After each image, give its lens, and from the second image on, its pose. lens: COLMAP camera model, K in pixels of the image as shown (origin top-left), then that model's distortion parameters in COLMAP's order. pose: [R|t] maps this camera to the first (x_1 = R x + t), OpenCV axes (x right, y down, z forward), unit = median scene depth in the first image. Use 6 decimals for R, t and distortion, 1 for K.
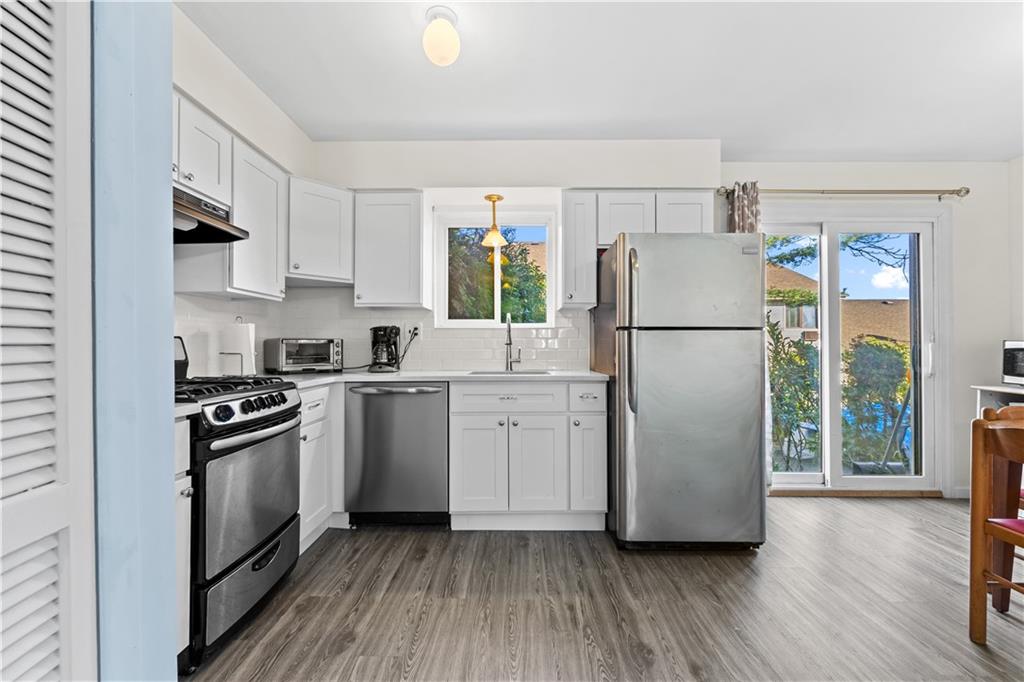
lens RADIAL K [[406.6, 0, 510.8], [0, 406.6, 347.6], [0, 0, 1]] dist [0.000983, 0.000066]
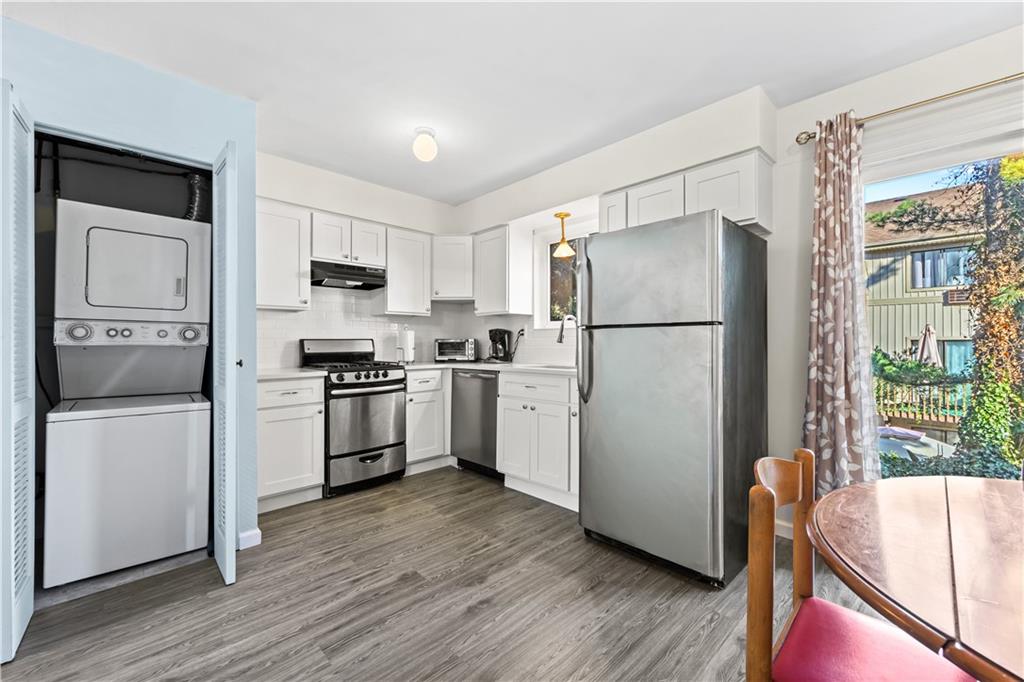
lens RADIAL K [[406.6, 0, 504.9], [0, 406.6, 344.0], [0, 0, 1]] dist [0.000983, 0.000066]
pose [[0.704731, -0.000126, -0.709474, 0.785534], [-0.000853, 0.999999, -0.001025, -0.002263], [0.709474, 0.001327, 0.704731, 0.088192]]
